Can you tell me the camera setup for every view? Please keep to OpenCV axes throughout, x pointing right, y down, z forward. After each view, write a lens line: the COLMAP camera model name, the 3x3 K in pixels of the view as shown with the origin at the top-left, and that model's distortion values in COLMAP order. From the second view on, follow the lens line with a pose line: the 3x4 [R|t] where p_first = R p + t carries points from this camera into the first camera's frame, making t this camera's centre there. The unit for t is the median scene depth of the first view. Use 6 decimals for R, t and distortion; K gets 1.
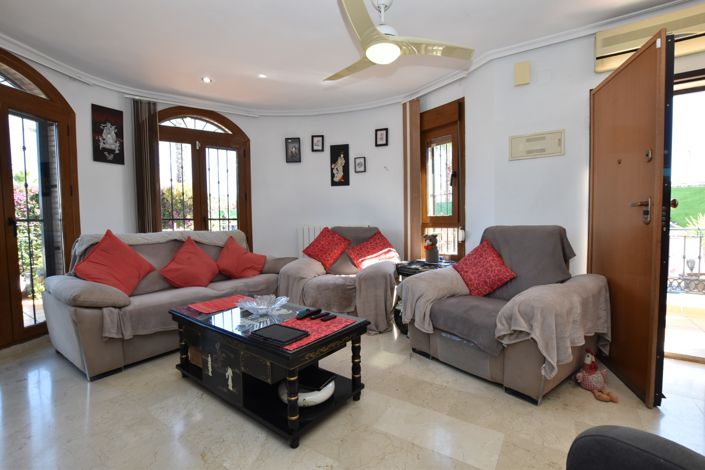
lens RADIAL K [[316.0, 0, 352.5], [0, 316.0, 235.0], [0, 0, 1]] dist [-0.029271, 0.000587]
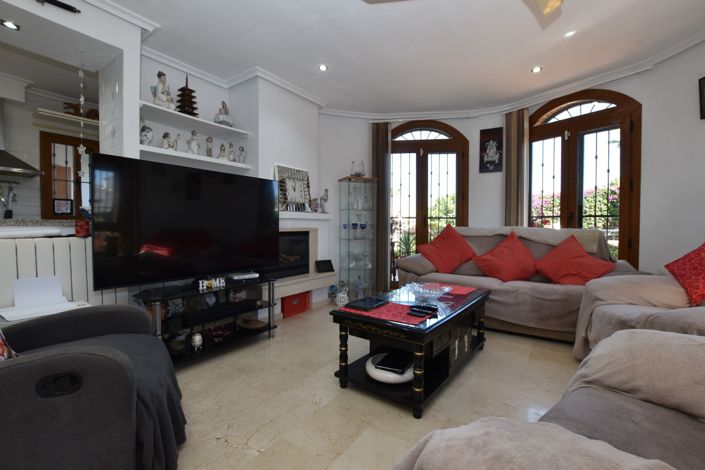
lens RADIAL K [[309.6, 0, 352.8], [0, 309.6, 234.1], [0, 0, 1]] dist [-0.025613, 0.000532]
pose [[0.001794, 0.038725, -0.999248, 0.493434], [-0.048647, 0.998070, 0.038592, -0.002352], [0.998814, 0.048542, 0.003674, 0.465829]]
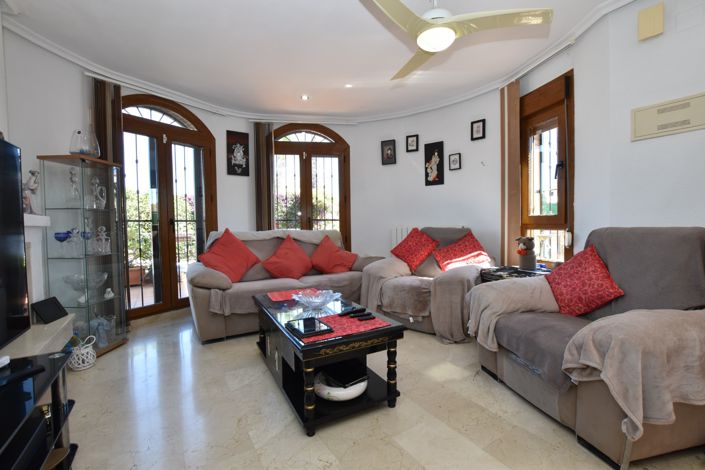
lens RADIAL K [[309.6, 0, 352.8], [0, 309.6, 234.1], [0, 0, 1]] dist [-0.025613, 0.000532]
pose [[0.911200, 0.015651, -0.411668, 0.167158], [-0.017358, 0.999849, -0.000408, -0.001271], [0.411599, 0.007517, 0.911334, 0.050507]]
